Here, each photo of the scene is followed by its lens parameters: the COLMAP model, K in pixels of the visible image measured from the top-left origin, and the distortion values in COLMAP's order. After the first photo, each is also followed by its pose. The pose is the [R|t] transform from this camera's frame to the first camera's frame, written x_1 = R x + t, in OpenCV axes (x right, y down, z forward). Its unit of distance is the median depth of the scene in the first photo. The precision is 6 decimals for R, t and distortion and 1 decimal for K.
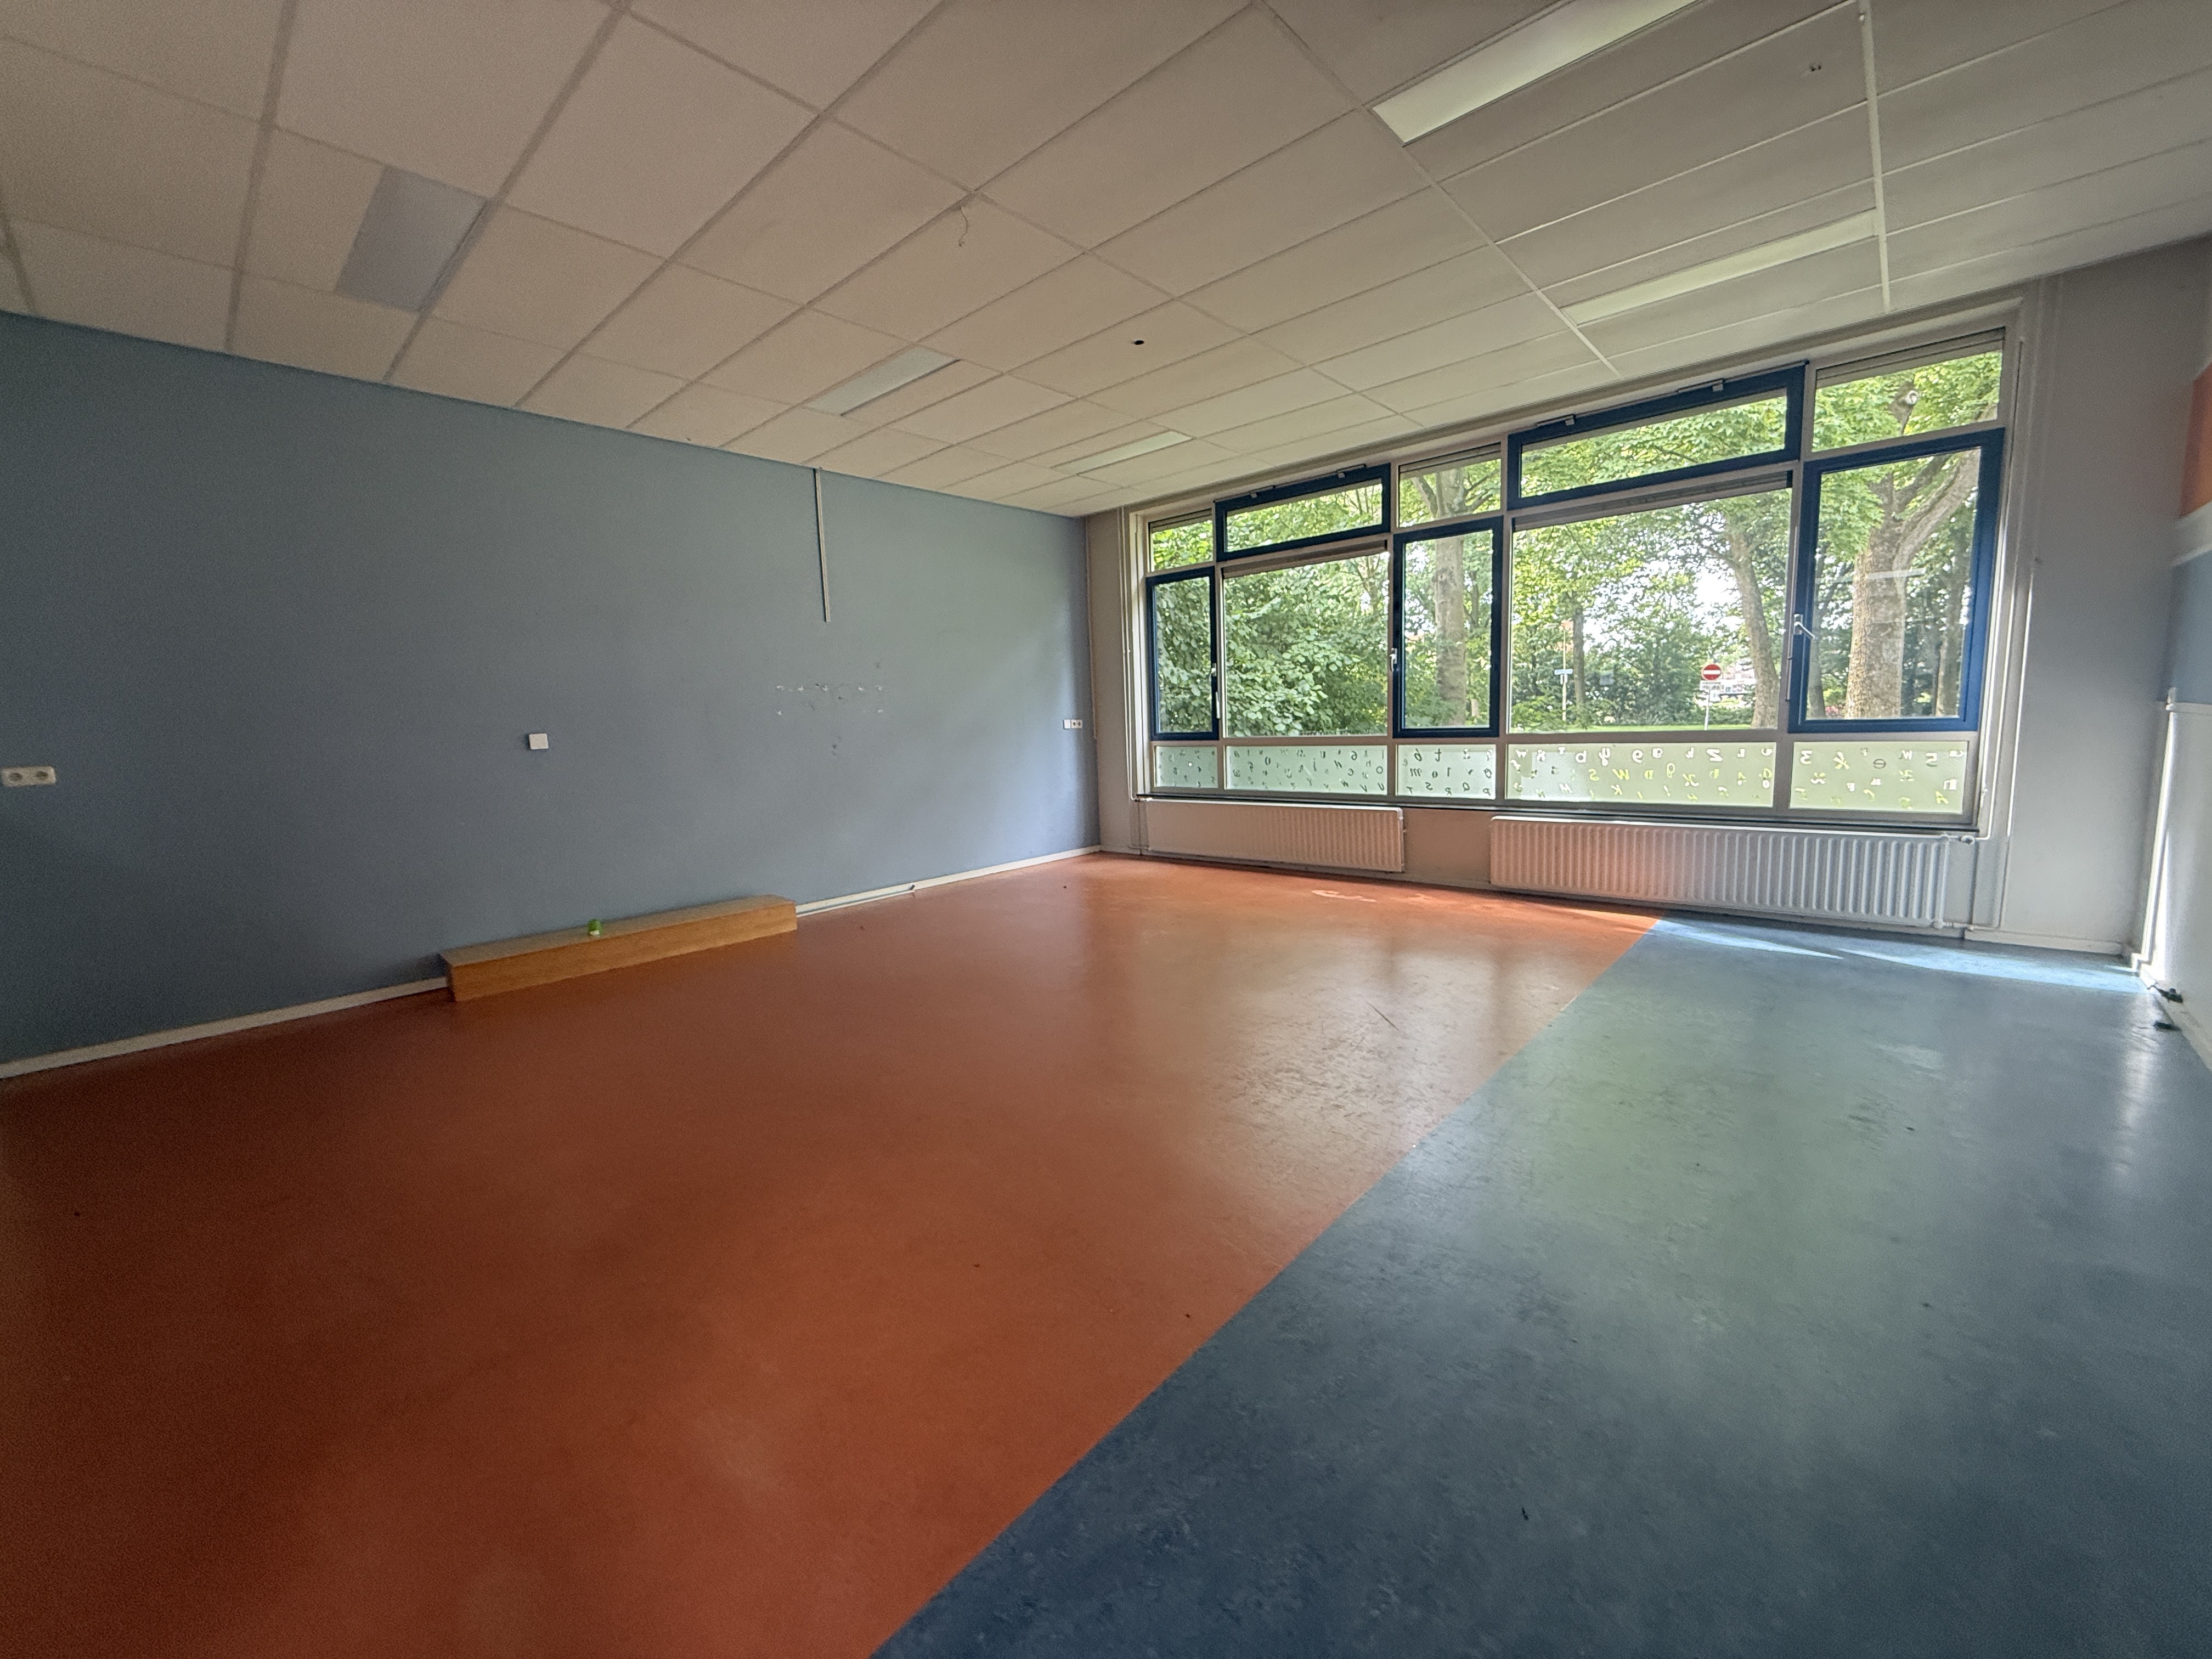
lens RADIAL K [[877.7, 0, 1115.0], [0, 877.7, 829.0], [0, 0, 1]] dist [0.000723, -0.000061]
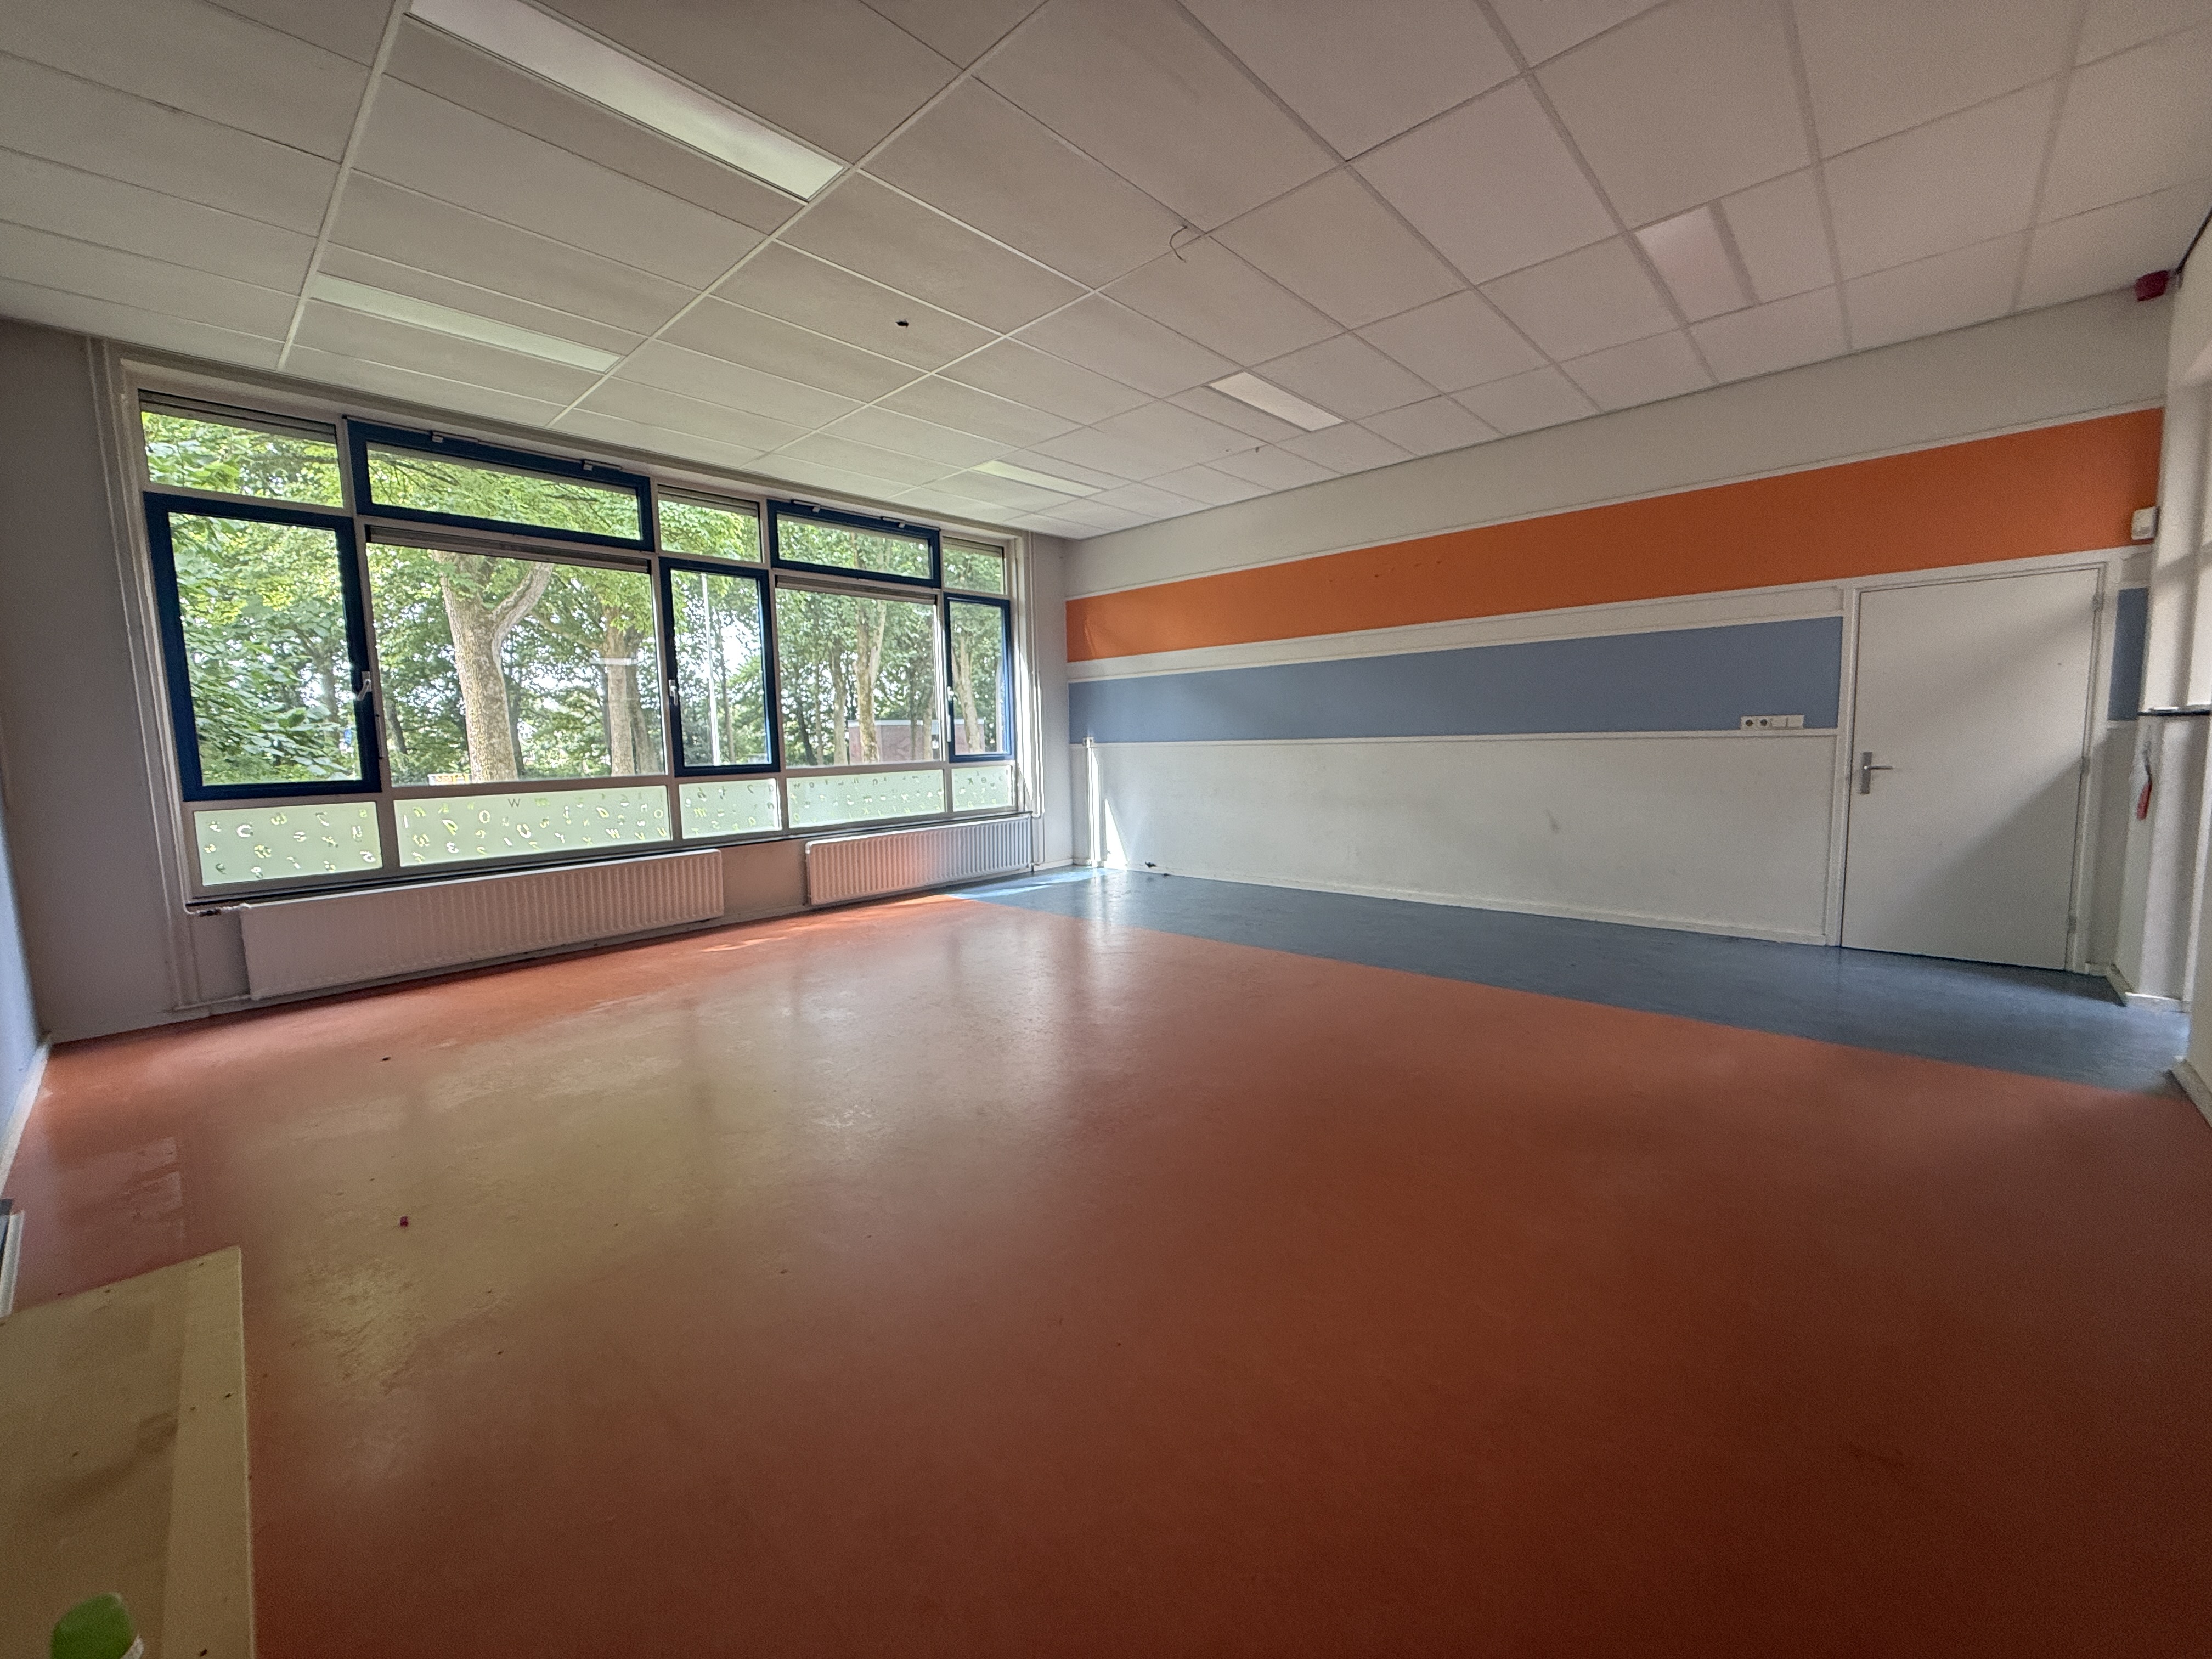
lens RADIAL K [[877.7, 0, 1115.0], [0, 877.7, 829.0], [0, 0, 1]] dist [0.000723, -0.000061]
pose [[0.010866, -0.071477, 0.997383, -0.644103], [0.148279, 0.986530, 0.069084, -0.048763], [-0.988886, 0.147140, 0.021319, 0.576302]]
